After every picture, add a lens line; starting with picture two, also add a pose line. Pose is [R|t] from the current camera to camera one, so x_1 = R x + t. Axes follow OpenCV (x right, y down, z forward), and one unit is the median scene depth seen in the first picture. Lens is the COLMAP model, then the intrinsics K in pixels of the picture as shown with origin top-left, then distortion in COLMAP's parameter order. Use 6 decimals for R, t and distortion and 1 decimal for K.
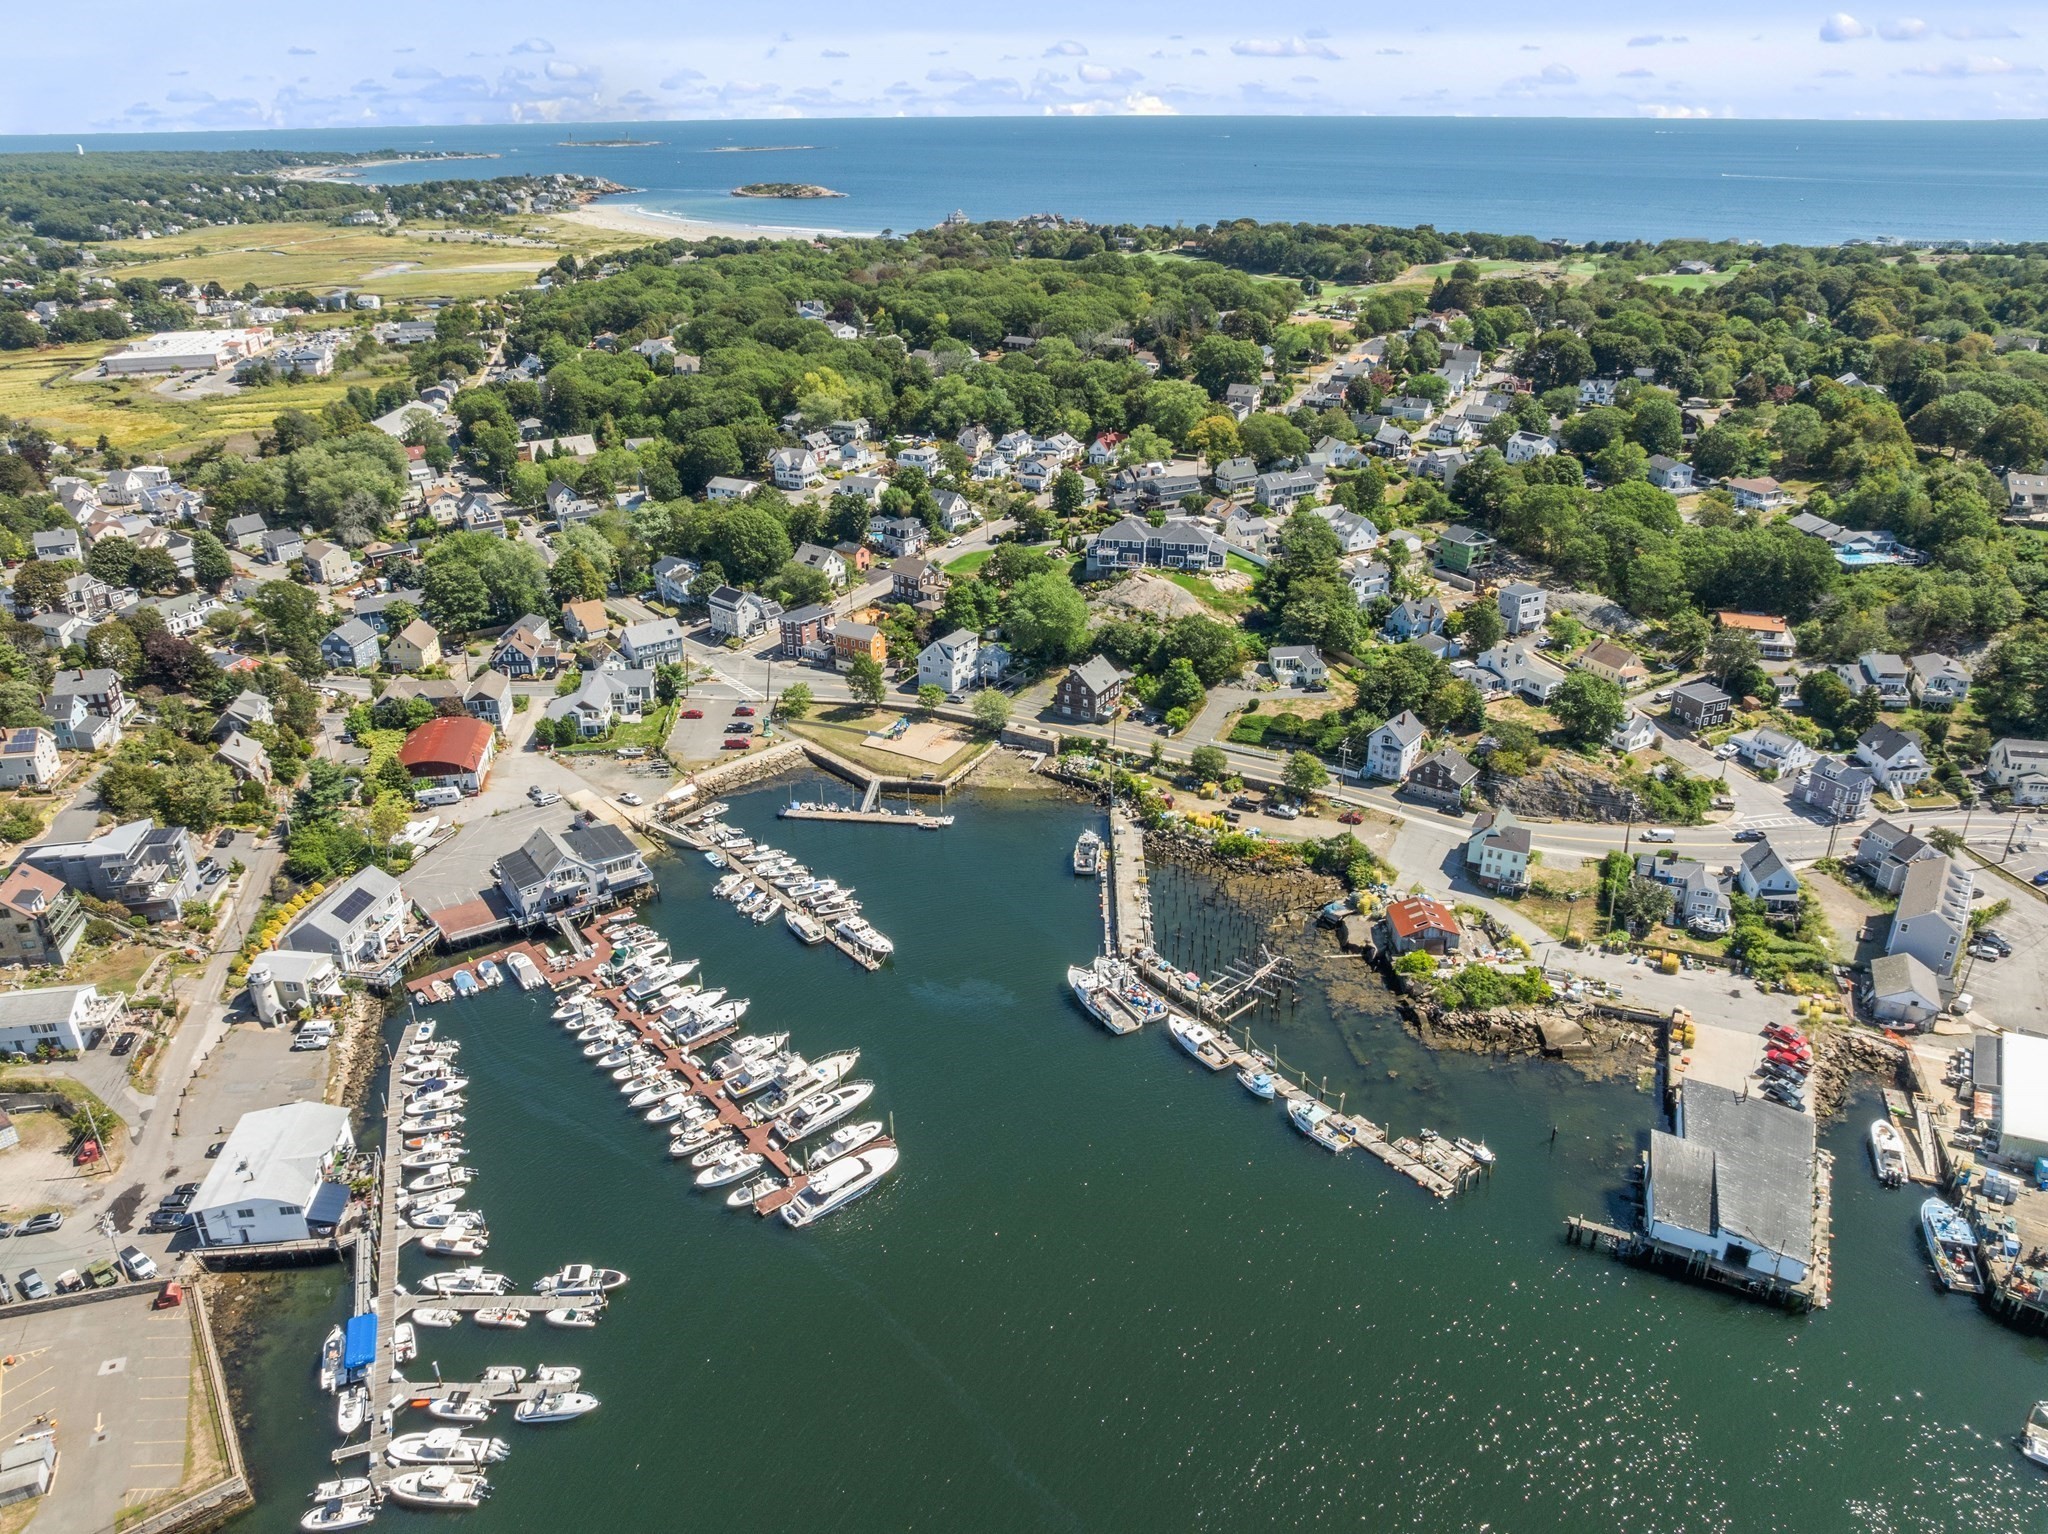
lens RADIAL K [[1429.3, 0, 1024.0], [0, 1429.3, 767.0], [0, 0, 1]] dist [-0.032653, 0.000411]
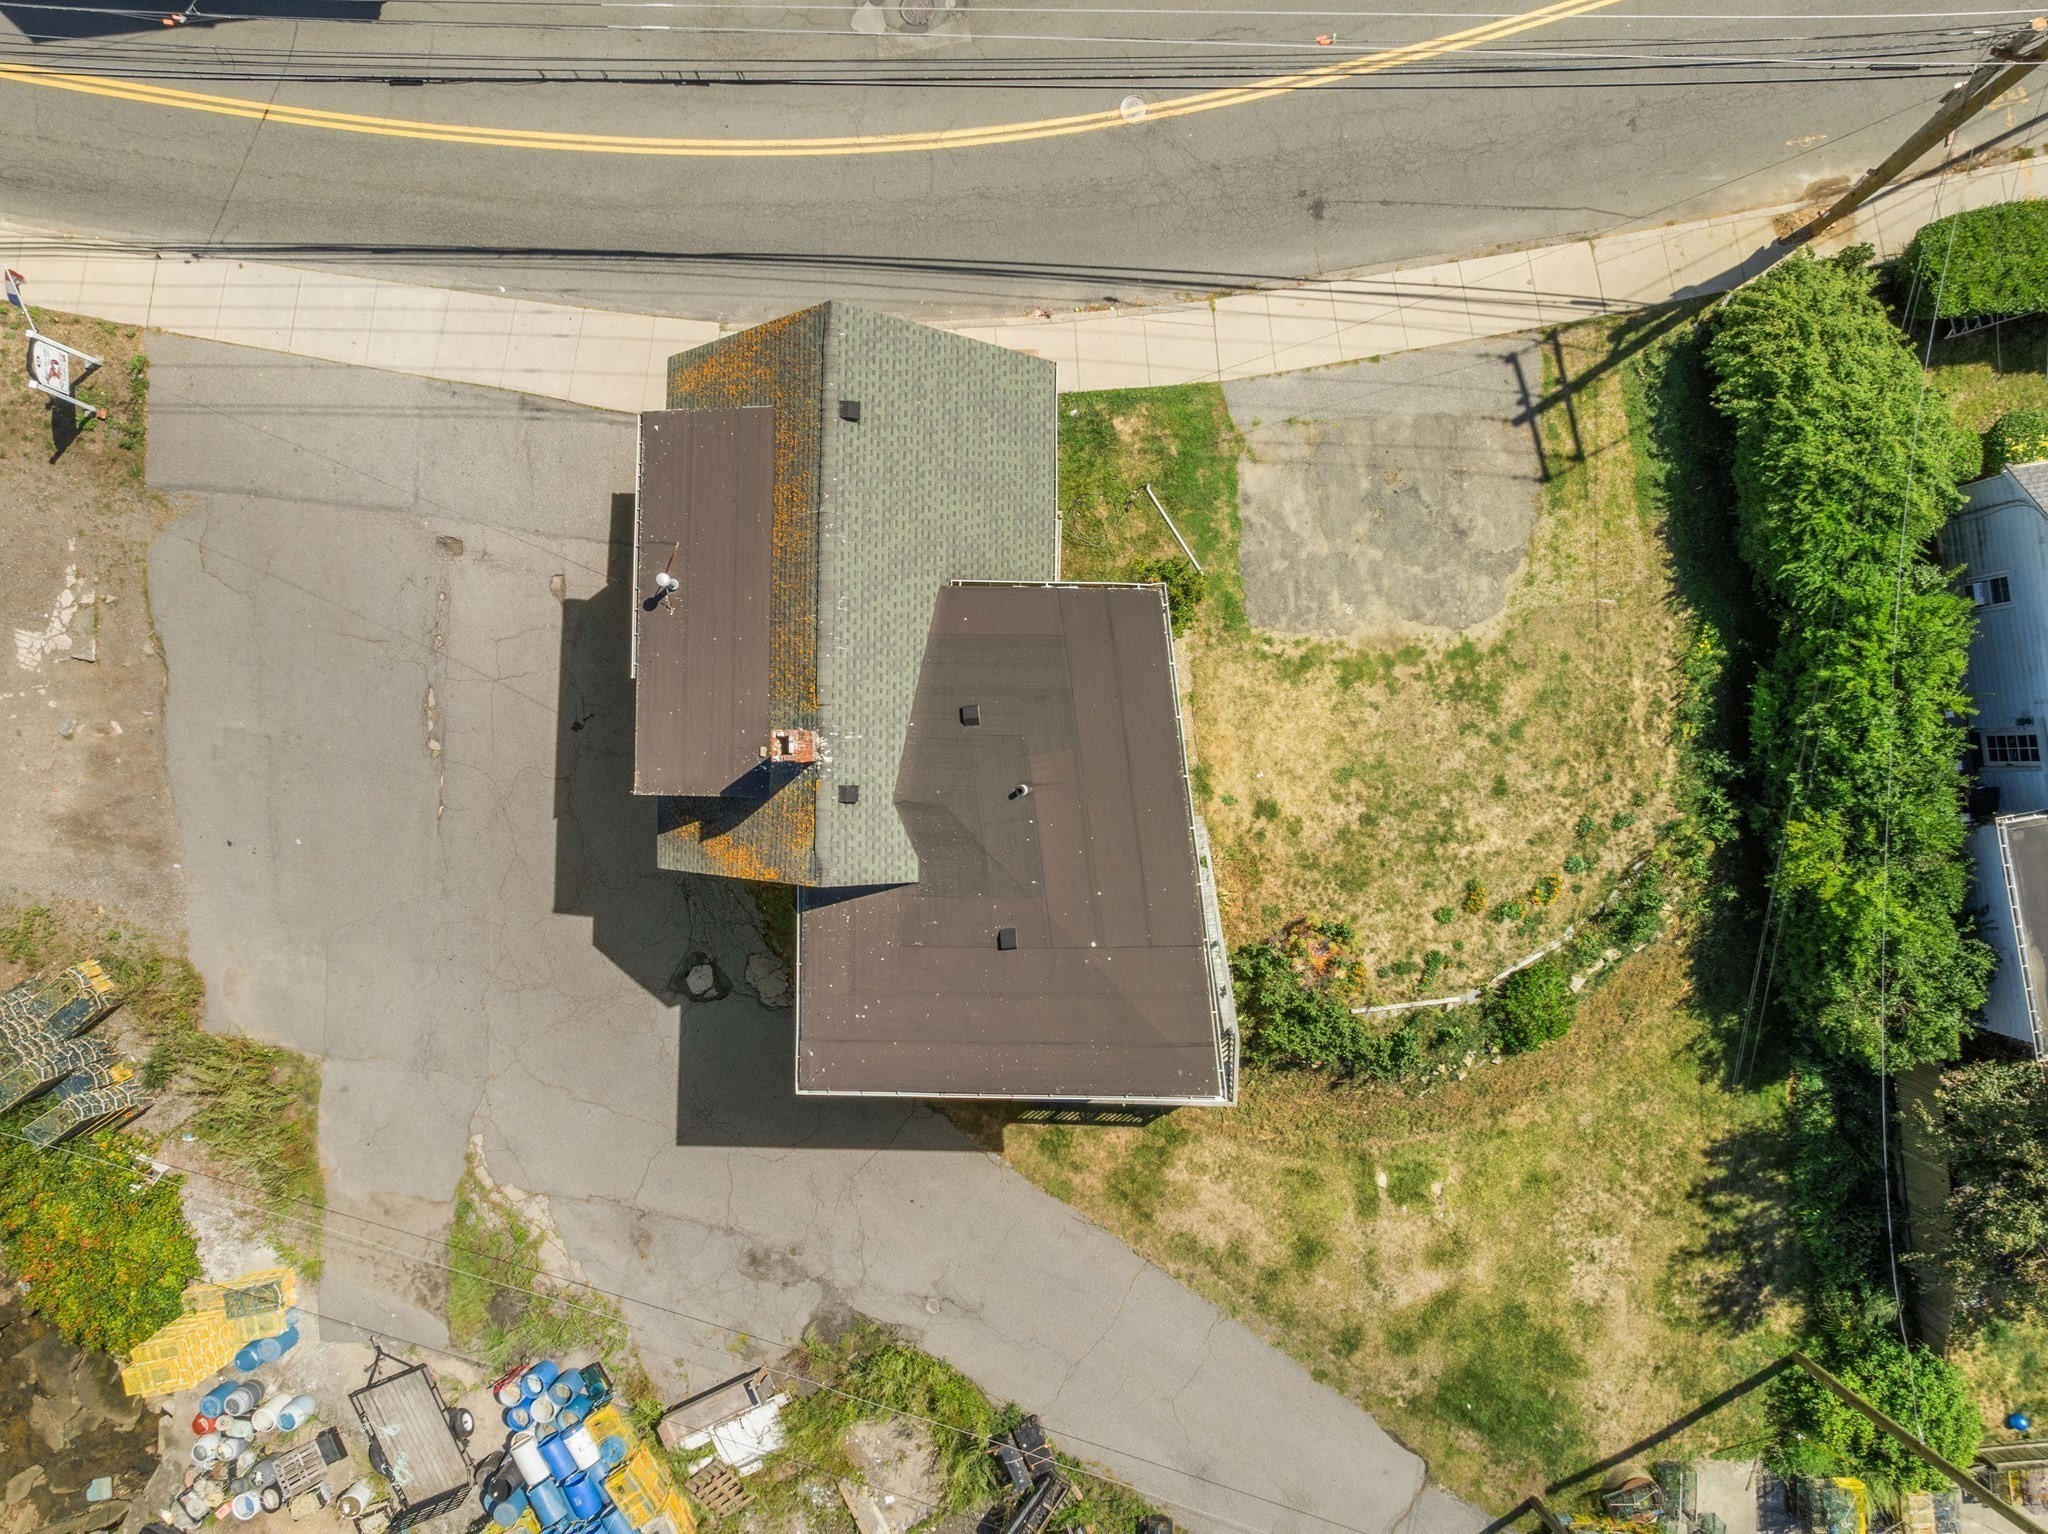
lens RADIAL K [[1456.8, 0, 1024.0], [0, 1456.8, 767.0], [0, 0, 1]] dist [-0.040987, -0.005124]
pose [[0.892135, -0.451696, -0.008143, 0.307677], [0.200926, 0.380571, 0.902660, -0.043724], [-0.404629, -0.806930, 0.430278, 0.850974]]
